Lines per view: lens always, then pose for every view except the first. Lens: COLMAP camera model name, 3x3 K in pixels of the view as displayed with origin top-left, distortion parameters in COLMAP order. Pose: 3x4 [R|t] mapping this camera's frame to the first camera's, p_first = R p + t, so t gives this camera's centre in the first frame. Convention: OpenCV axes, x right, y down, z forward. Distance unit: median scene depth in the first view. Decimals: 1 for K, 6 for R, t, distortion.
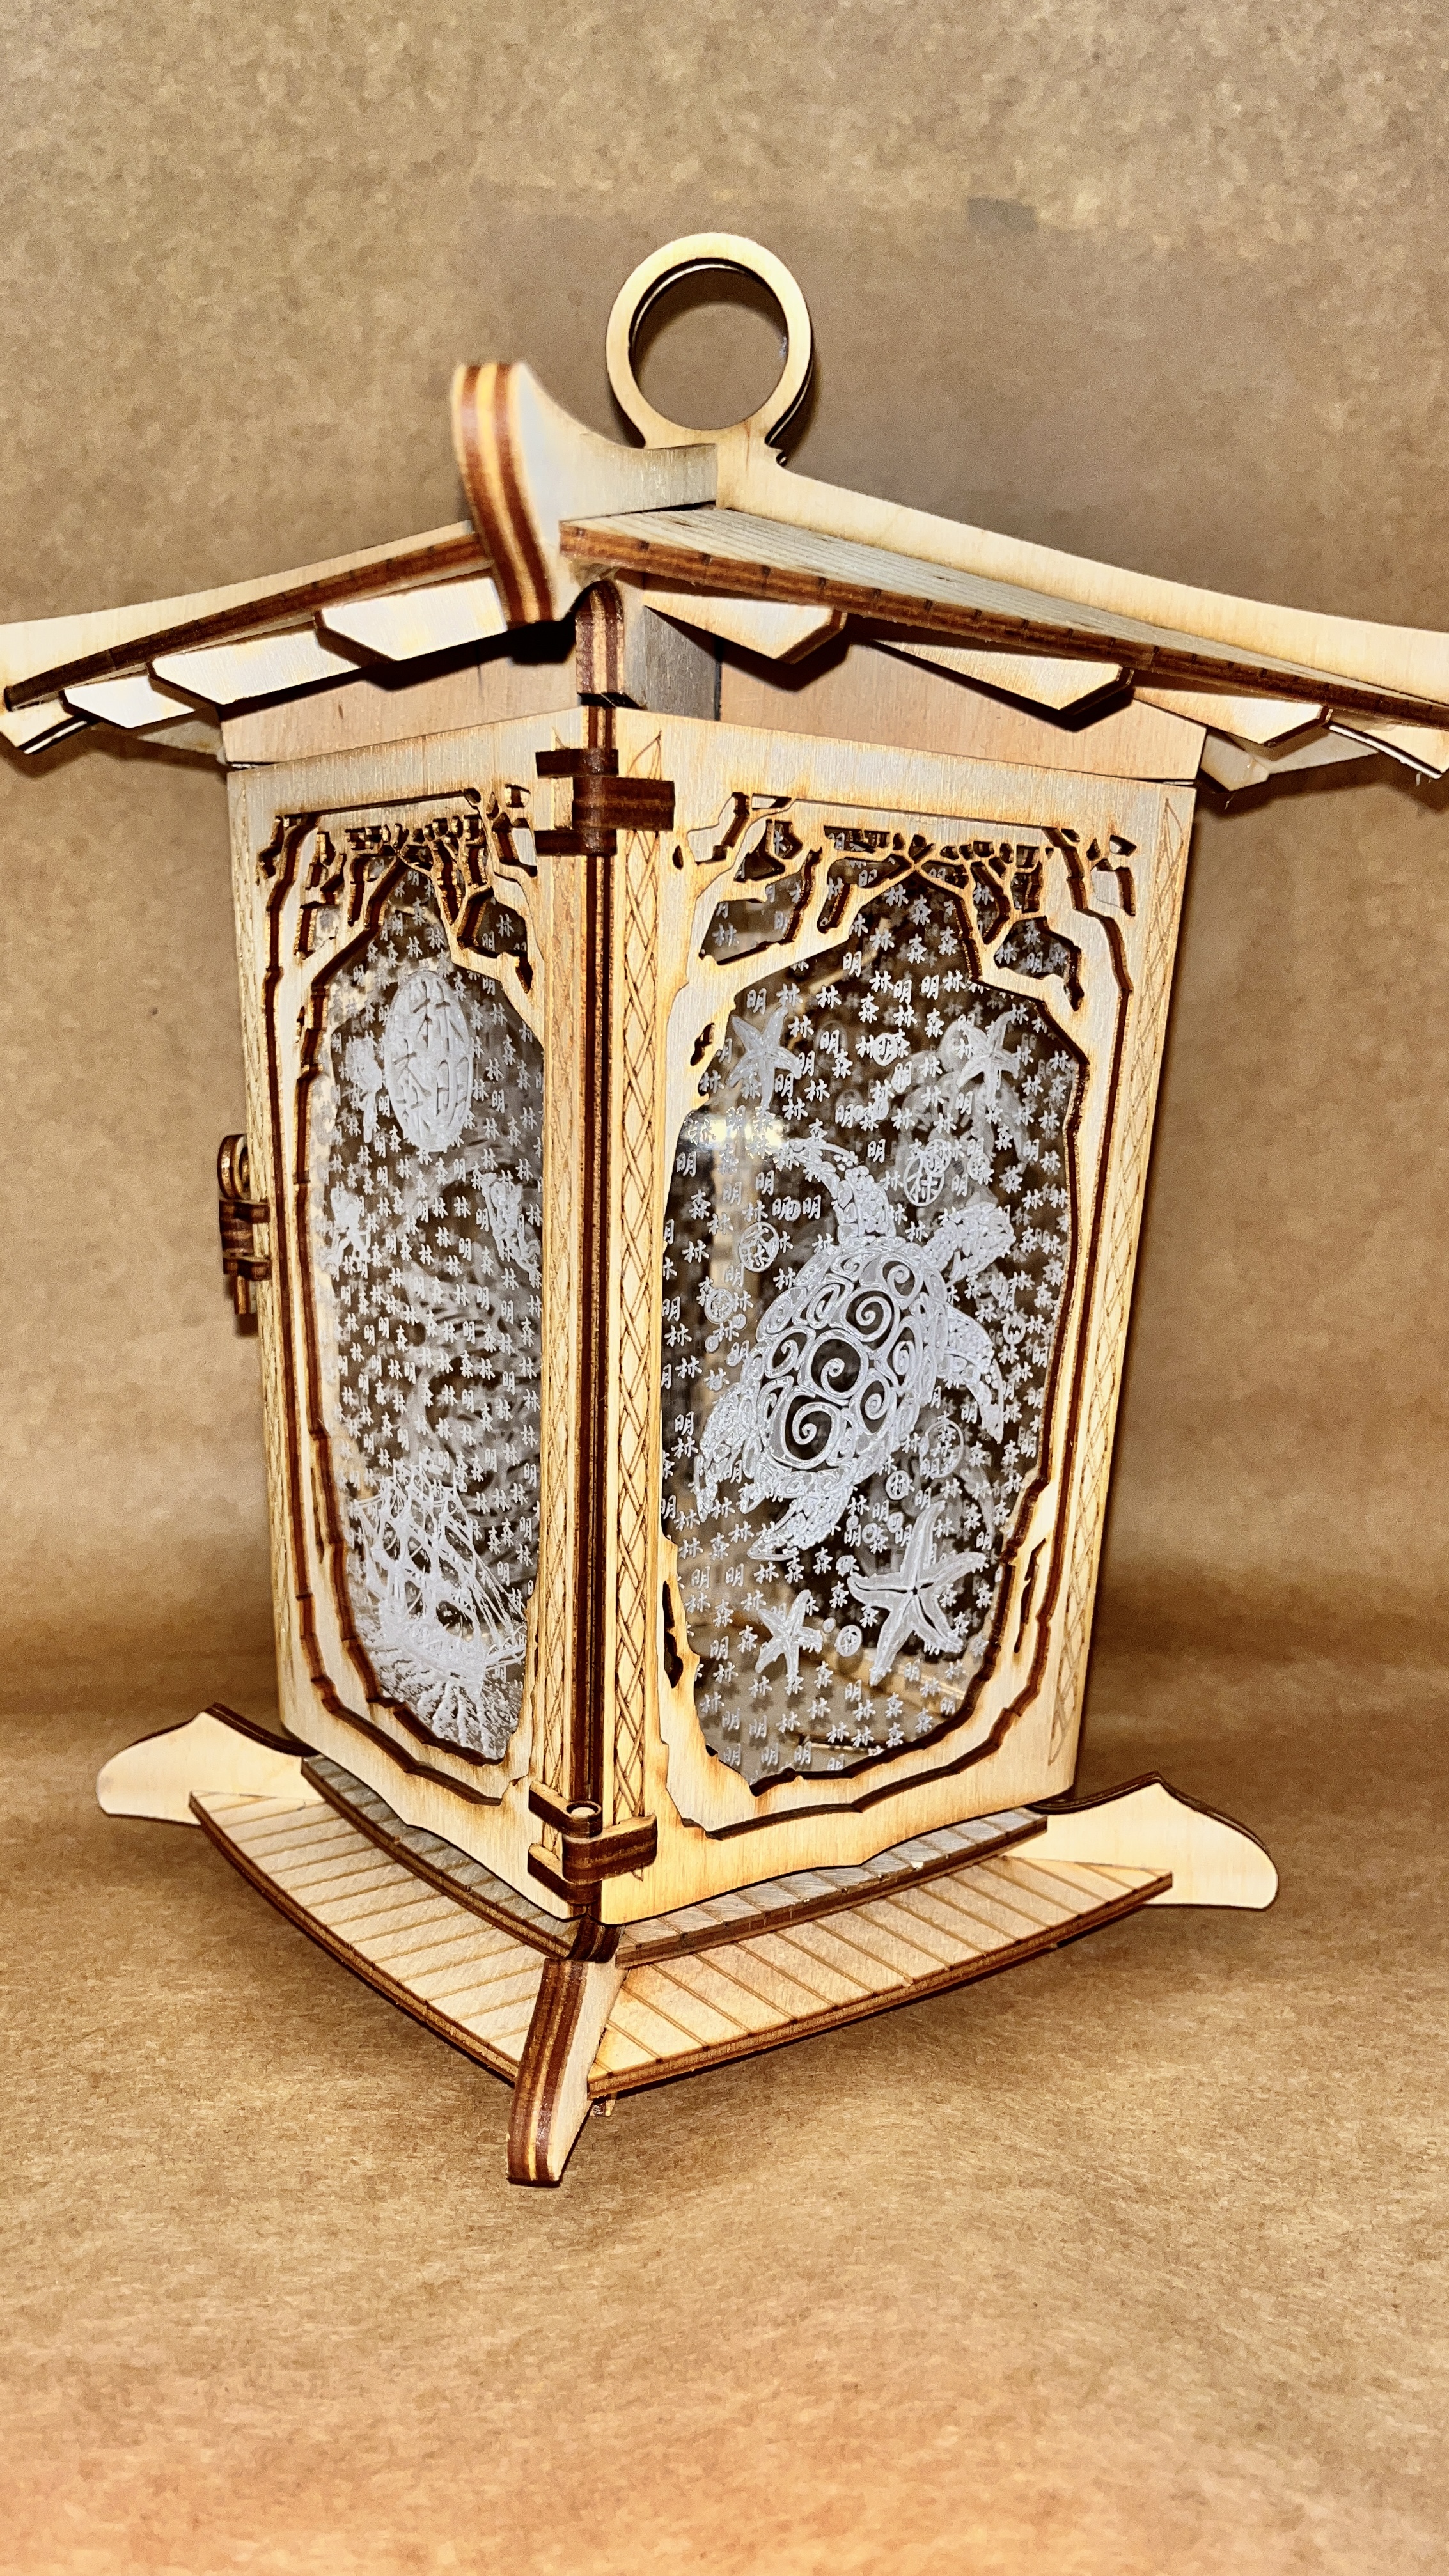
lens RADIAL K [[1986.3, 0, 724.5], [0, 1986.3, 1288.0], [0, 0, 1]] dist [0.035495, -0.003036]
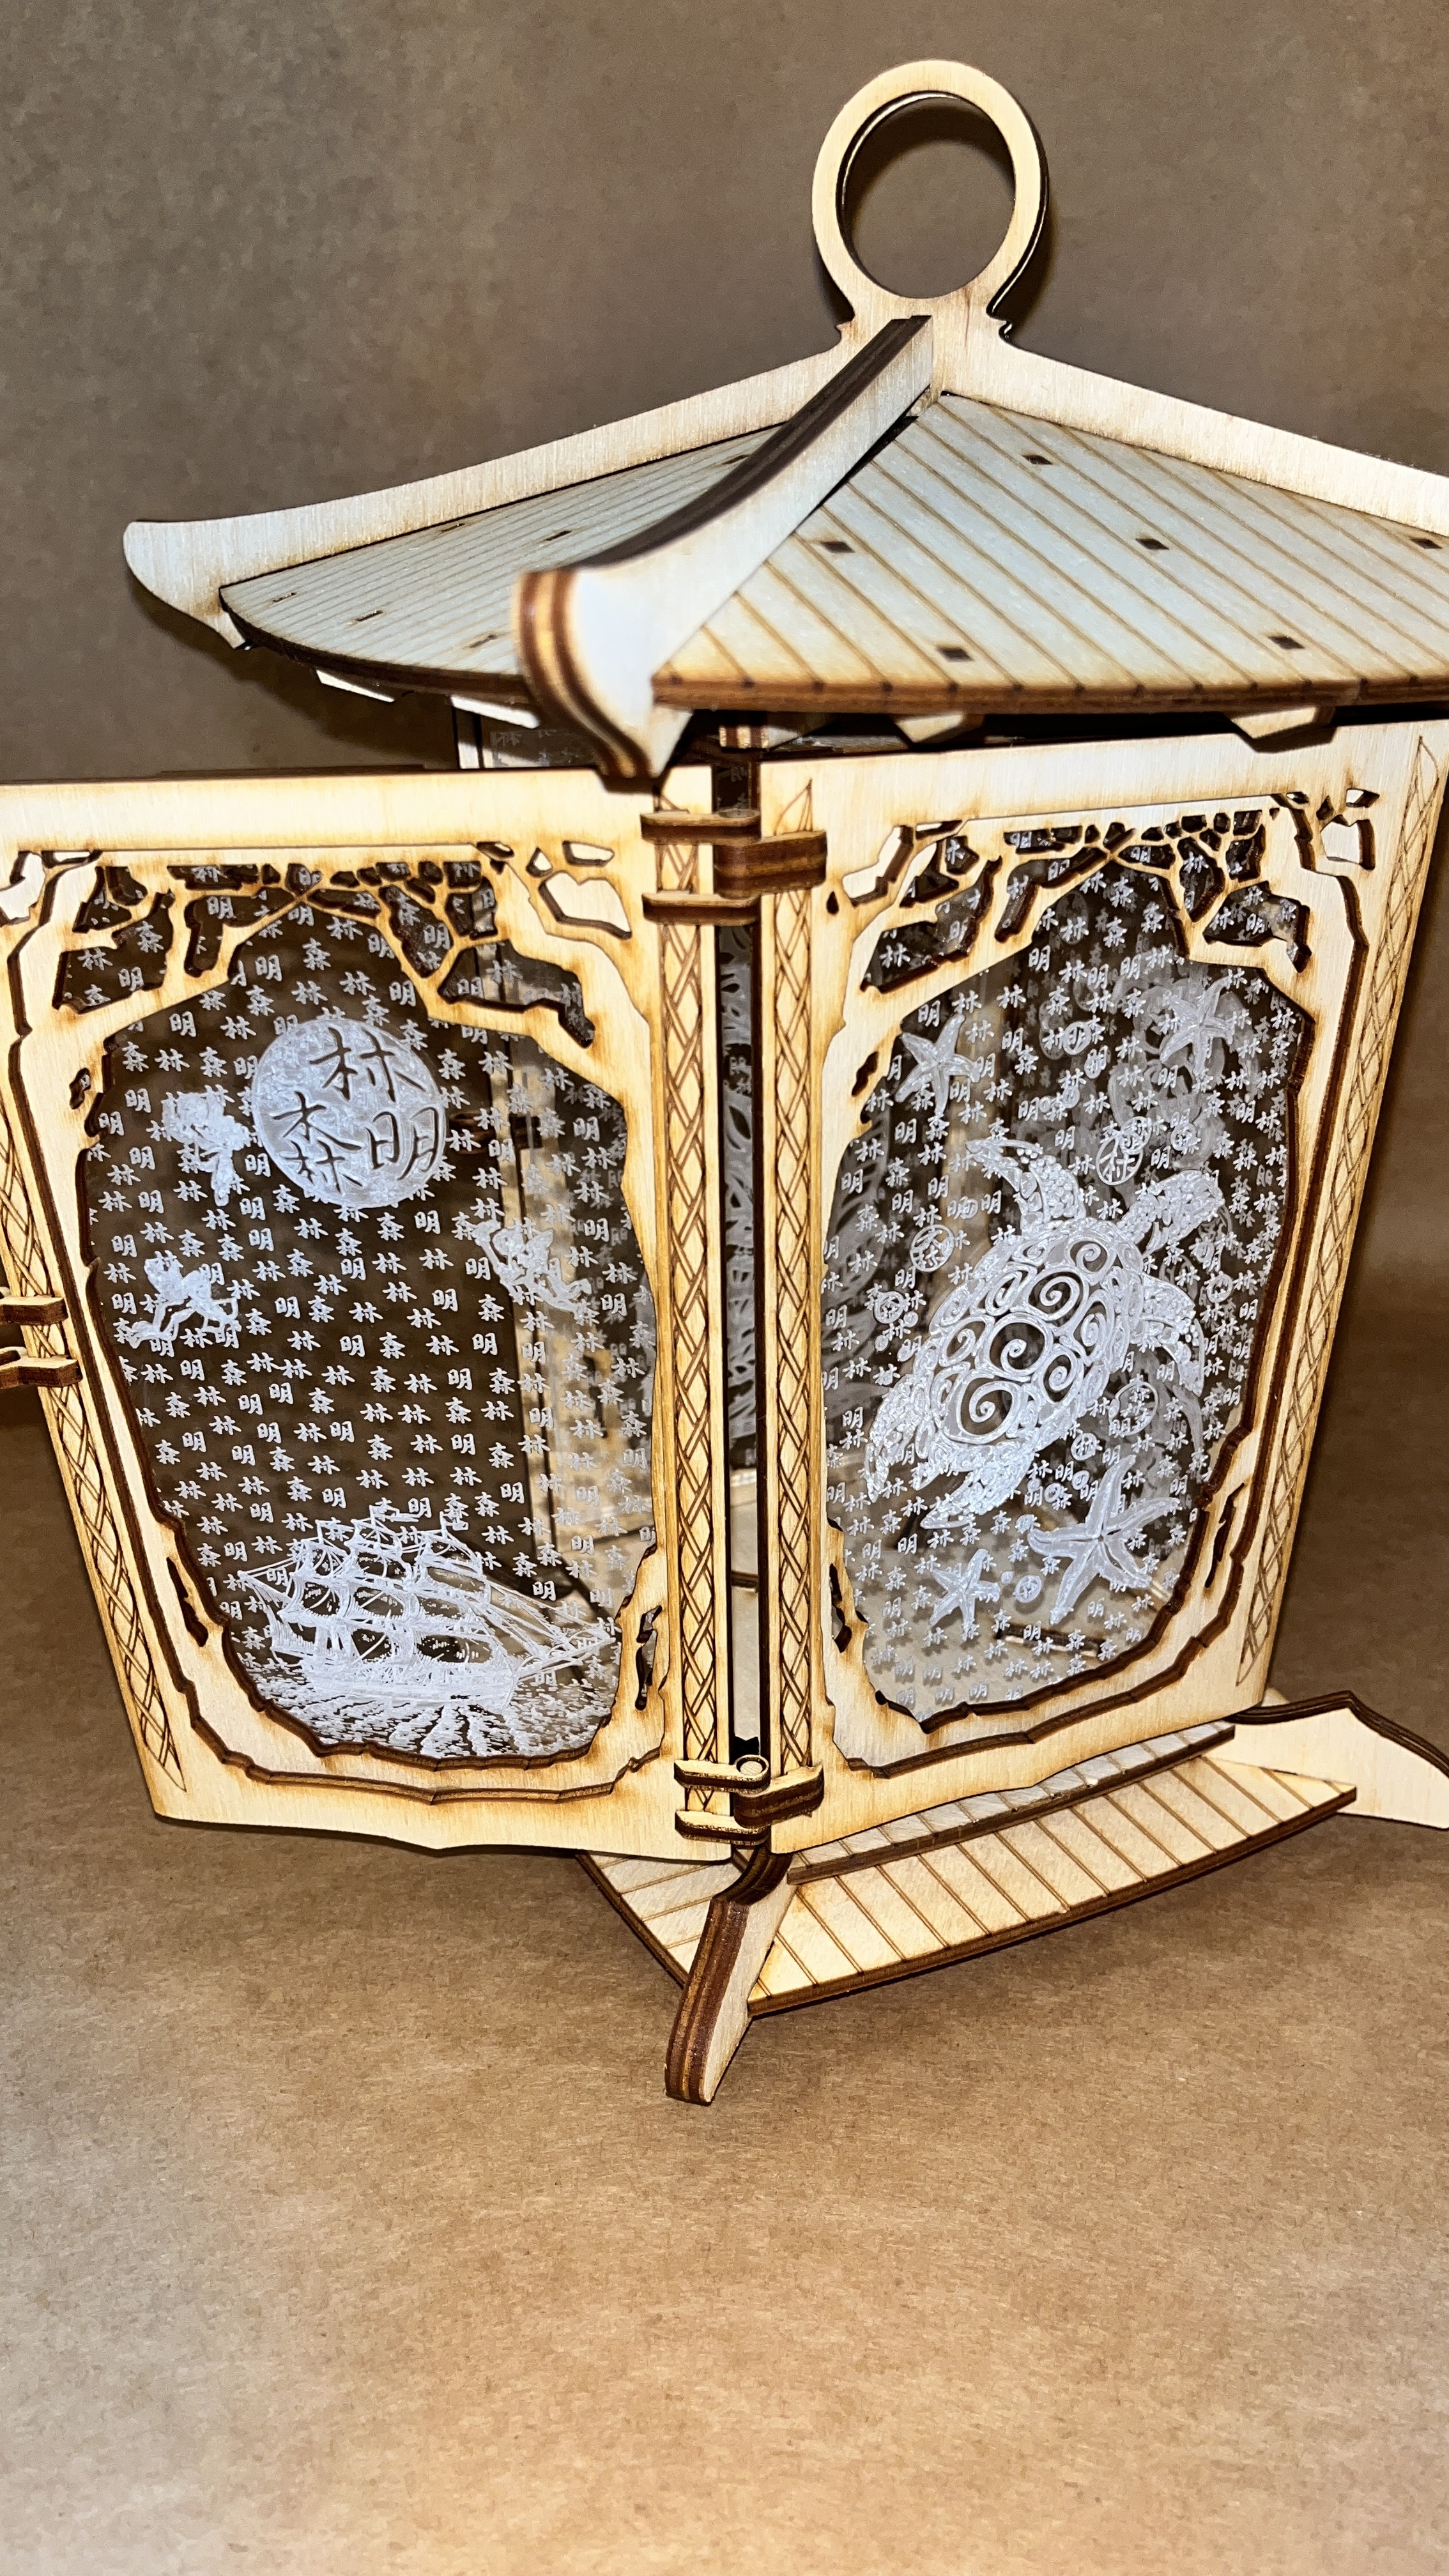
lens RADIAL K [[1986.2, 0, 724.5], [0, 1986.2, 1288.0], [0, 0, 1]] dist [0.035495, -0.003036]
pose [[0.980896, 0.045818, -0.189062, 0.099087], [0.001102, 0.970544, 0.240920, -0.229628], [0.194531, -0.236526, 0.951952, 0.026661]]
